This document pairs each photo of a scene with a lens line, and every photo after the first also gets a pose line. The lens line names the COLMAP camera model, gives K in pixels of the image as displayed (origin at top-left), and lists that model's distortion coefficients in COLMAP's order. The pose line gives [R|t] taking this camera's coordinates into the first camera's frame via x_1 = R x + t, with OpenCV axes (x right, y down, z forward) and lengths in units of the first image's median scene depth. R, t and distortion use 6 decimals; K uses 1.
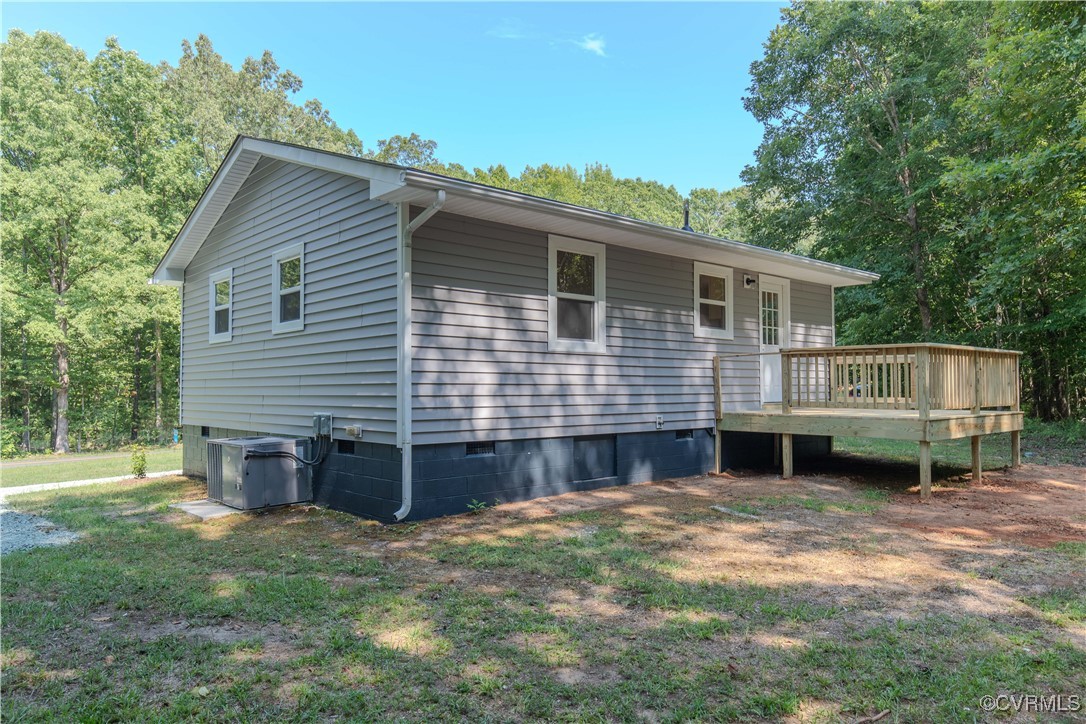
lens RADIAL K [[750.8, 0, 543.0], [0, 750.8, 362.0], [0, 0, 1]] dist [-0.012055, -0.002480]
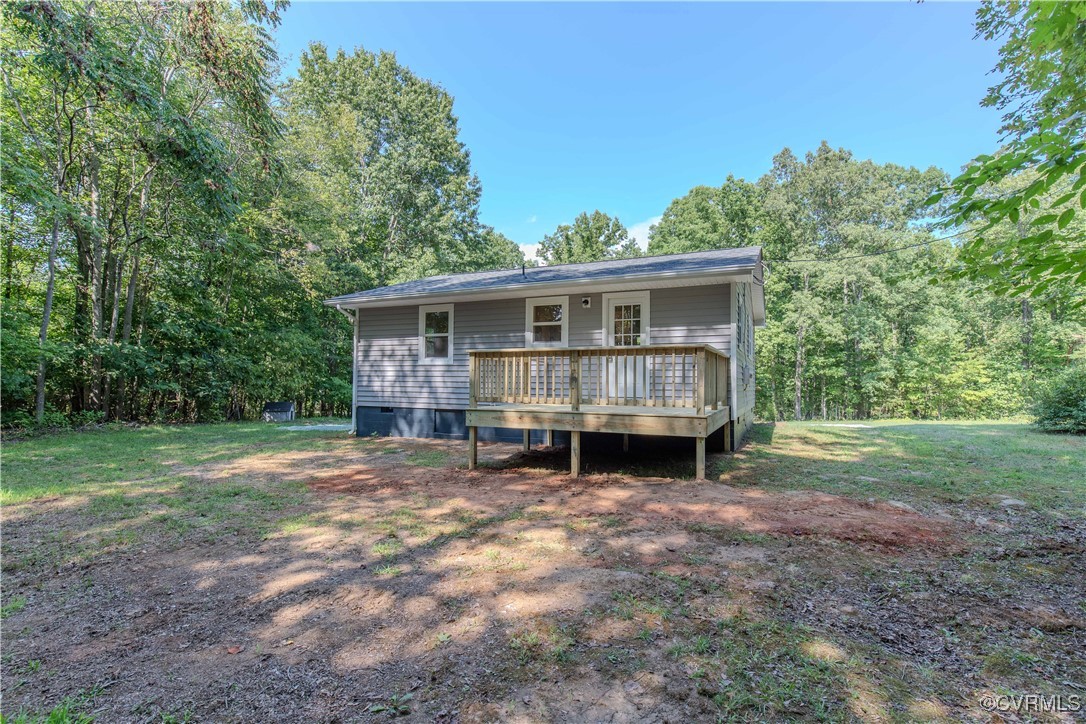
lens RADIAL K [[508.4, 0, 546.3], [0, 508.4, 380.3], [0, 0, 1]] dist [-0.016401, 0.000557]
pose [[0.388562, -0.001587, -0.921421, 1.240962], [0.022527, 0.999716, 0.007777, 0.021546], [0.921147, -0.023779, 0.388488, 0.703508]]
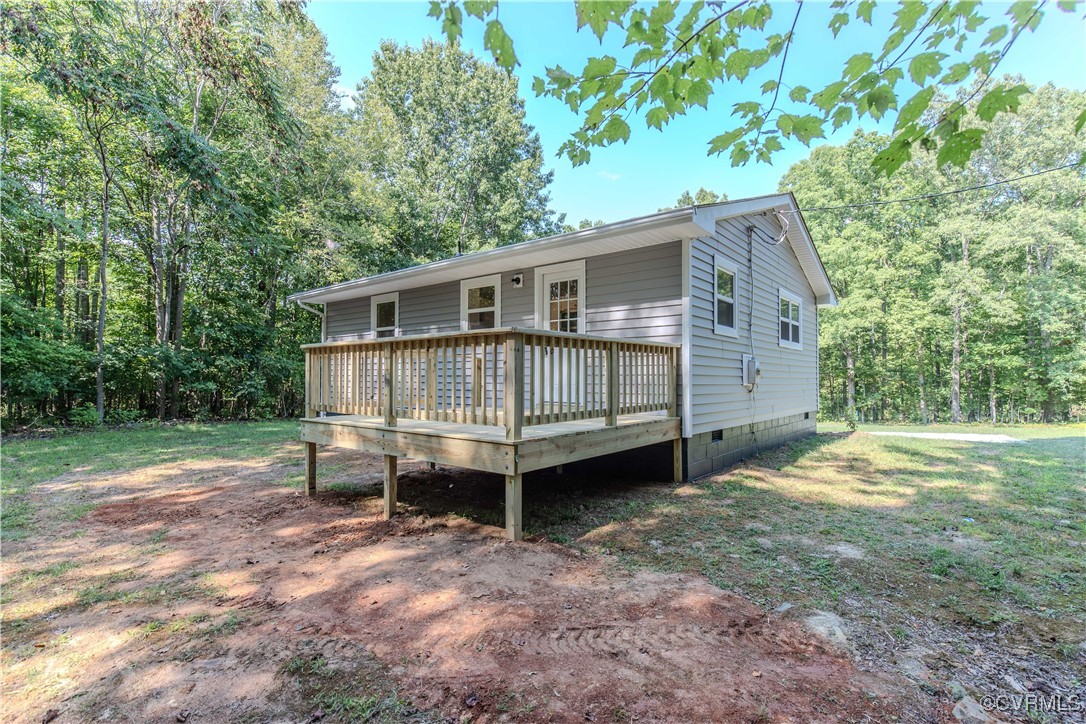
lens RADIAL K [[508.4, 0, 546.3], [0, 508.4, 380.3], [0, 0, 1]] dist [-0.016401, 0.000557]
pose [[0.141617, 0.007780, -0.989891, 1.128617], [0.032080, 0.999408, 0.012444, 0.022602], [0.989402, -0.033518, 0.141284, 1.107563]]
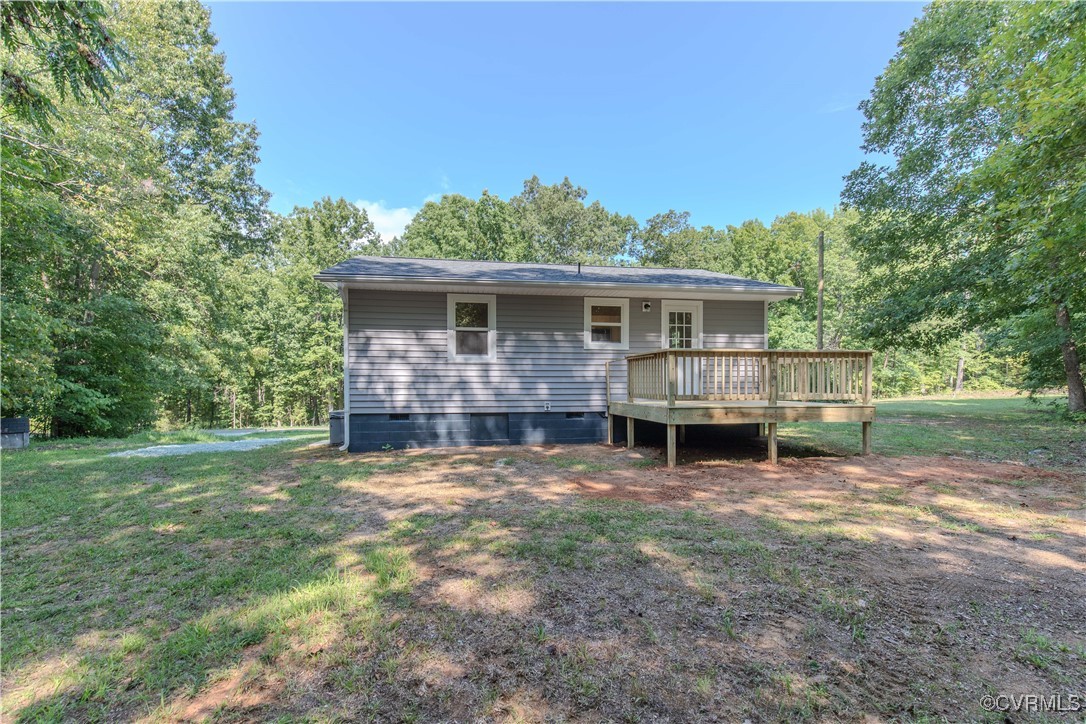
lens RADIAL K [[510.2, 0, 528.0], [0, 510.2, 387.5], [0, 0, 1]] dist [-0.001460, -0.000158]
pose [[0.835580, -0.000906, -0.549368, 0.713616], [0.019867, 0.999394, 0.028569, 0.011386], [0.549009, -0.034786, 0.835092, 0.116788]]
